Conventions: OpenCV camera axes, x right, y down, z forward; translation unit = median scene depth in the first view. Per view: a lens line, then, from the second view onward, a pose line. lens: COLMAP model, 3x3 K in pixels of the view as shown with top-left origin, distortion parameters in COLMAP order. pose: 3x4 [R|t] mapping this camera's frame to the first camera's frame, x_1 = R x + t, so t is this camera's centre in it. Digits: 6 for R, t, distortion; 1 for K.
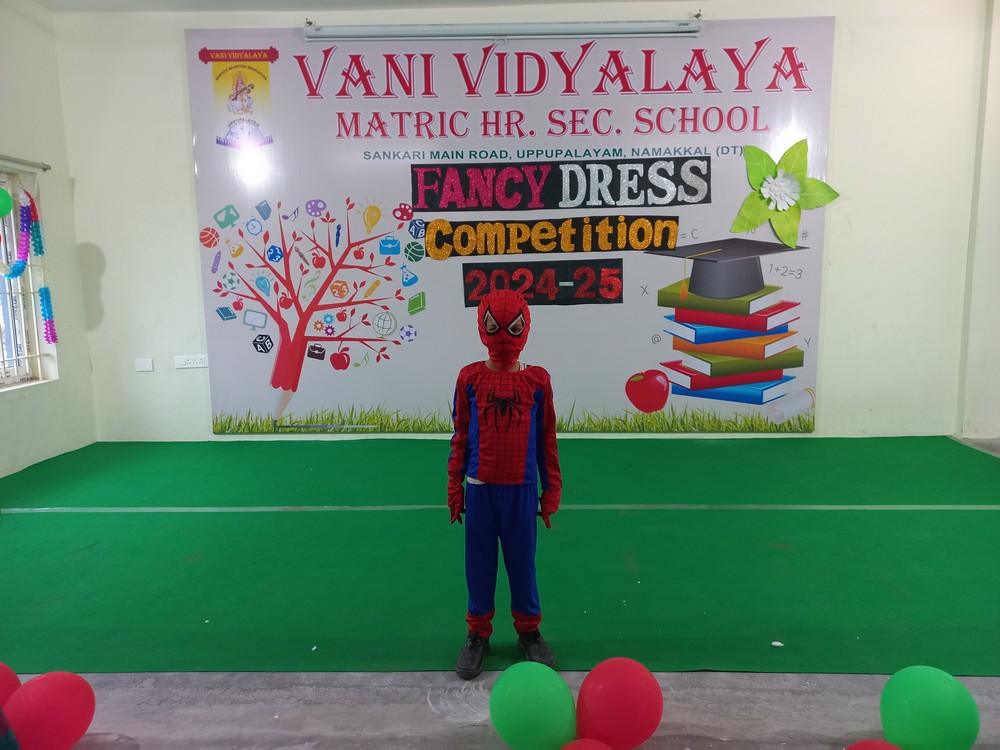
lens RADIAL K [[716.7, 0, 506.4], [0, 716.7, 375.6], [0, 0, 1]] dist [0.067608, -0.057416]
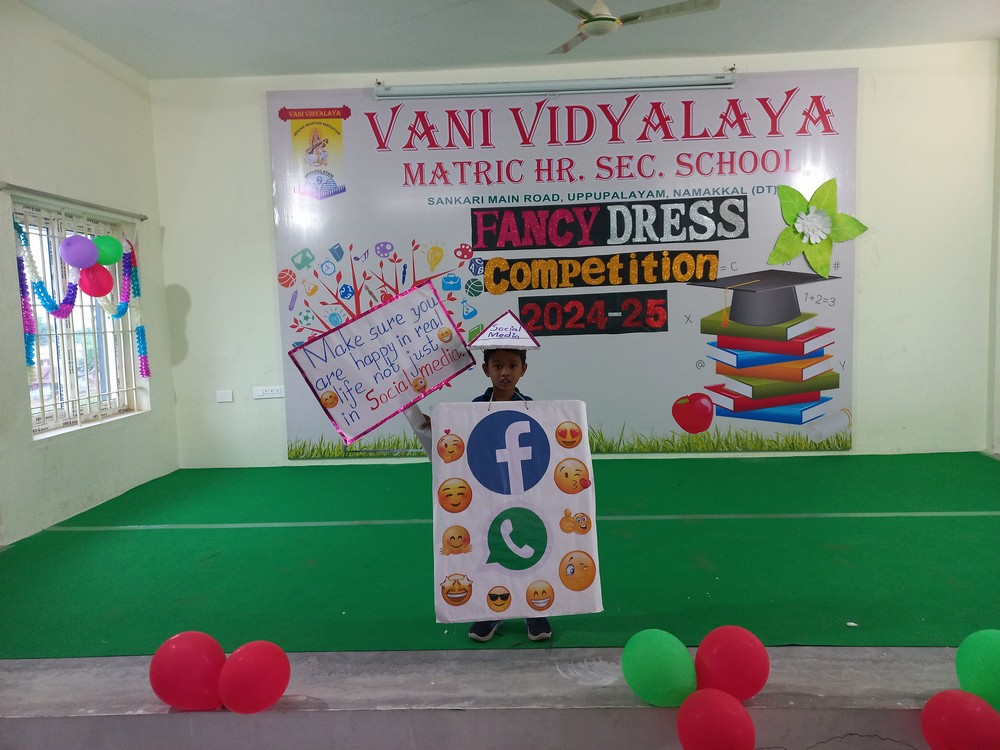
lens RADIAL K [[716.7, 0, 506.5], [0, 716.7, 375.3], [0, 0, 1]] dist [0.067608, -0.057416]
pose [[0.999795, -0.015958, -0.012479, -0.068379], [0.015373, 0.998842, -0.045594, 0.010442], [0.013192, 0.045393, 0.998882, -0.075970]]
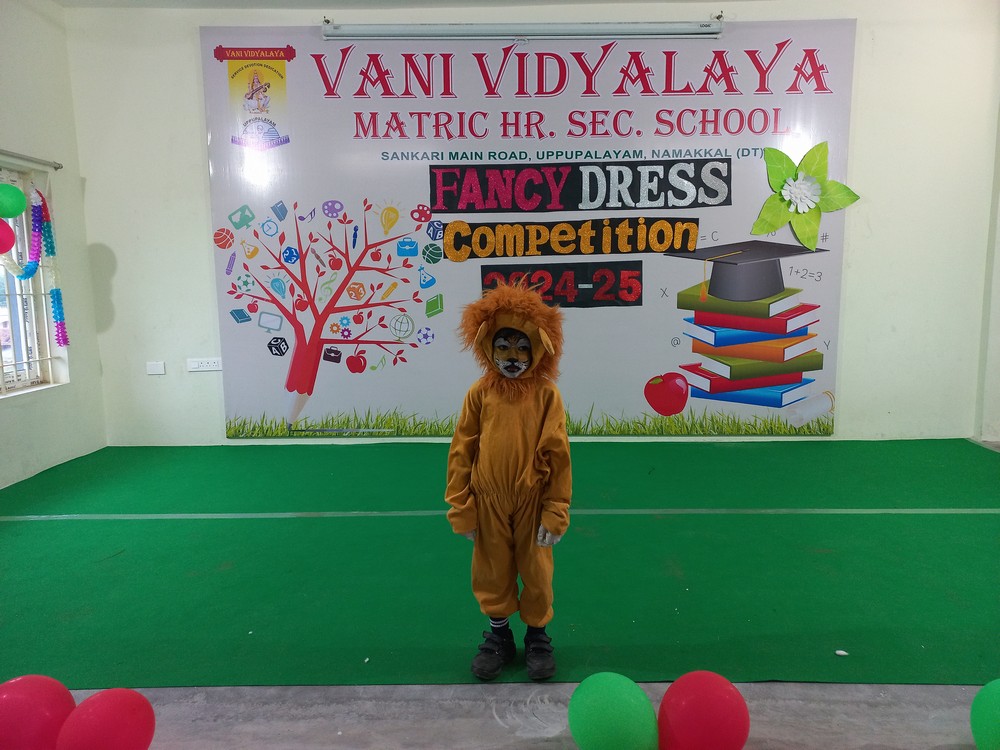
lens RADIAL K [[716.7, 0, 506.4], [0, 716.7, 373.6], [0, 0, 1]] dist [0.067608, -0.057416]
pose [[0.999847, -0.000431, 0.017459, -0.043967], [0.000543, 0.999979, -0.006381, -0.000579], [-0.017456, 0.006390, 0.999827, 0.011350]]
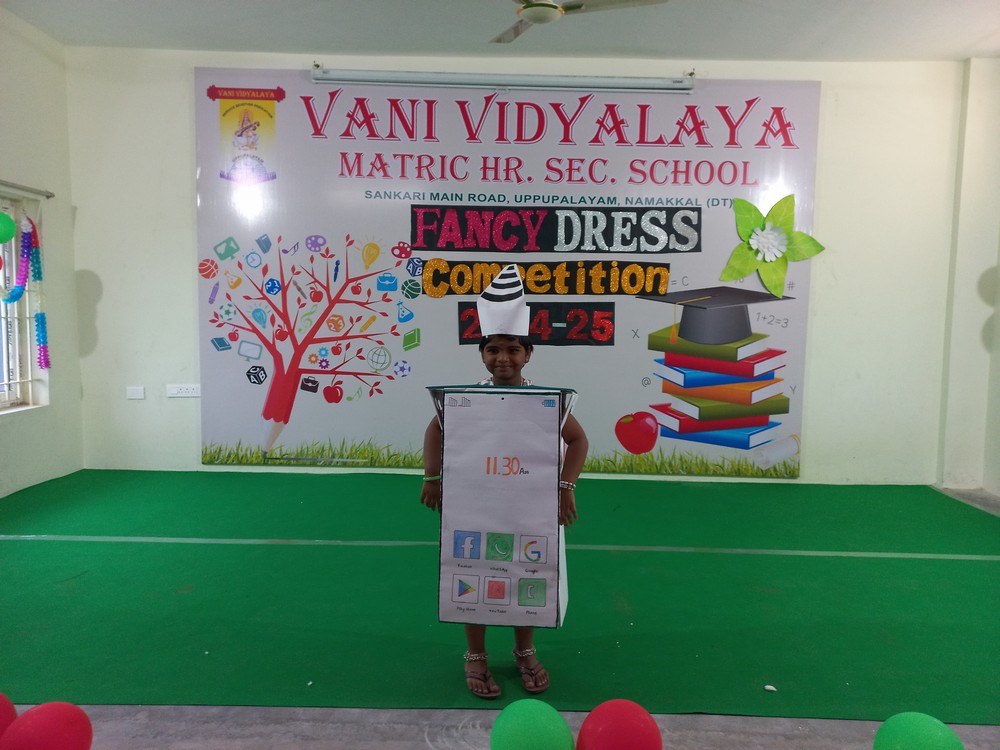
lens RADIAL K [[716.7, 0, 505.8], [0, 716.7, 376.1], [0, 0, 1]] dist [0.067608, -0.057416]
pose [[0.999290, 0.029633, 0.023265, -0.014382], [-0.028427, 0.998315, -0.050578, -0.001645], [-0.024725, 0.049881, 0.998449, -0.012182]]
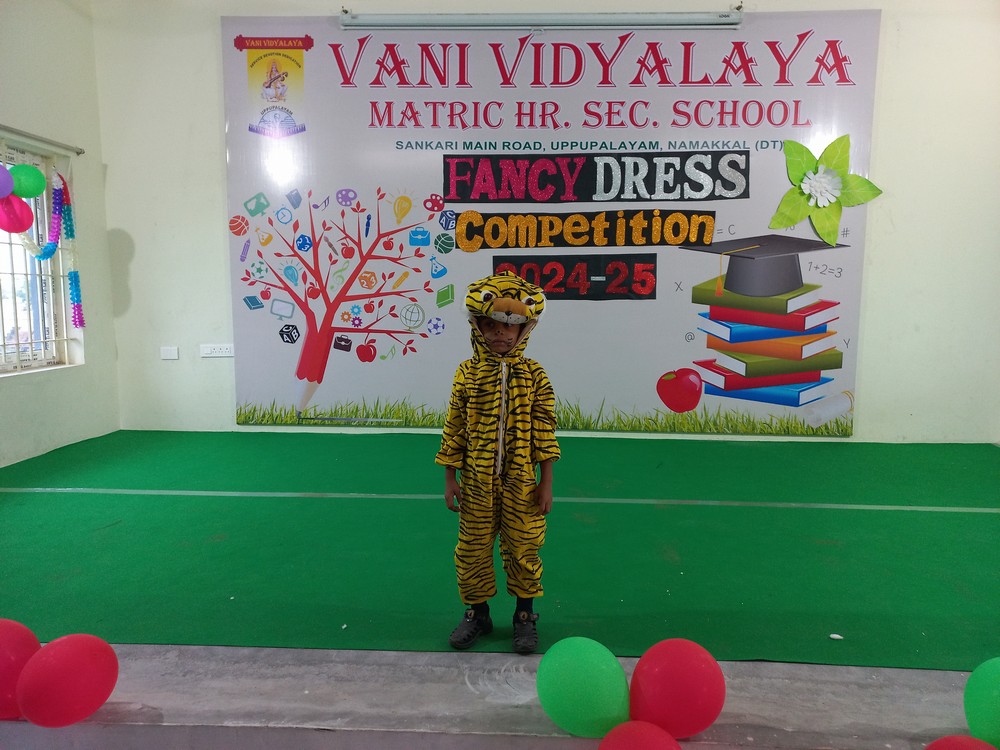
lens RADIAL K [[716.7, 0, 506.1], [0, 716.7, 375.0], [0, 0, 1]] dist [0.067608, -0.057416]
pose [[0.999519, 0.021404, -0.022441, -0.017733], [-0.021909, 0.999507, -0.022509, 0.028880], [0.021948, 0.022990, 0.999495, 0.021314]]
